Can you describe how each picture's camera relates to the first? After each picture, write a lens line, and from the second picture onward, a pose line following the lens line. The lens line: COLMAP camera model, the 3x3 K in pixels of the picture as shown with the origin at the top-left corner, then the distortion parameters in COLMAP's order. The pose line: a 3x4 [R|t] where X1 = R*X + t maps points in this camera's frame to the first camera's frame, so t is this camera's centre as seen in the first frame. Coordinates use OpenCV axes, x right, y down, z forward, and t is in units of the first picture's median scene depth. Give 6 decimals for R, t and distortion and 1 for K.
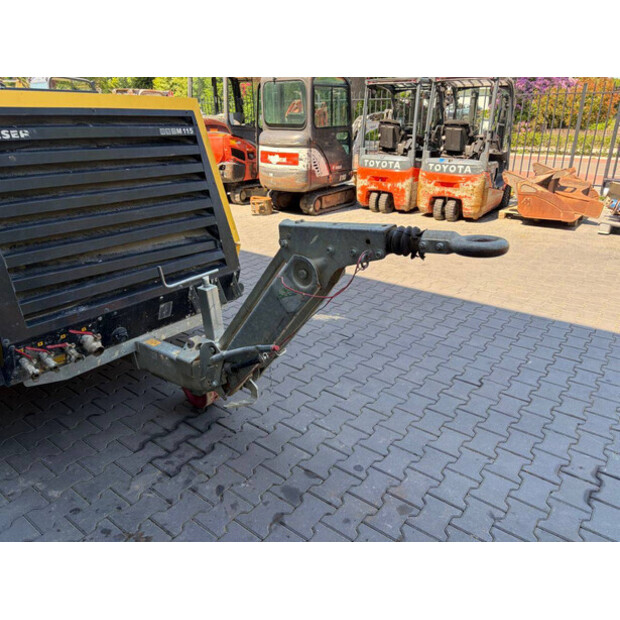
lens RADIAL K [[474.6, 0, 308.3], [0, 474.6, 306.9], [0, 0, 1]] dist [0.054581, -0.073716]
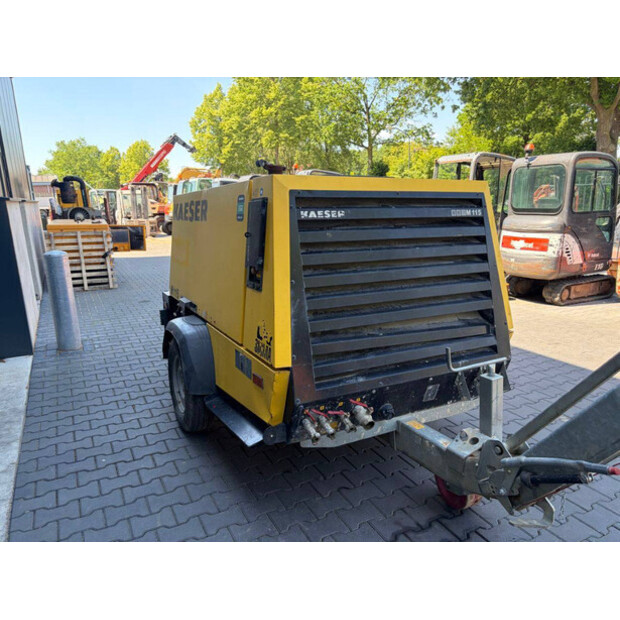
lens RADIAL K [[474.6, 0, 308.3], [0, 474.6, 306.9], [0, 0, 1]] dist [0.054581, -0.073716]
pose [[0.902546, 0.086823, -0.421749, -0.144288], [-0.155375, 0.979140, -0.130934, 0.002421], [0.401583, 0.183703, 0.897209, 0.021676]]
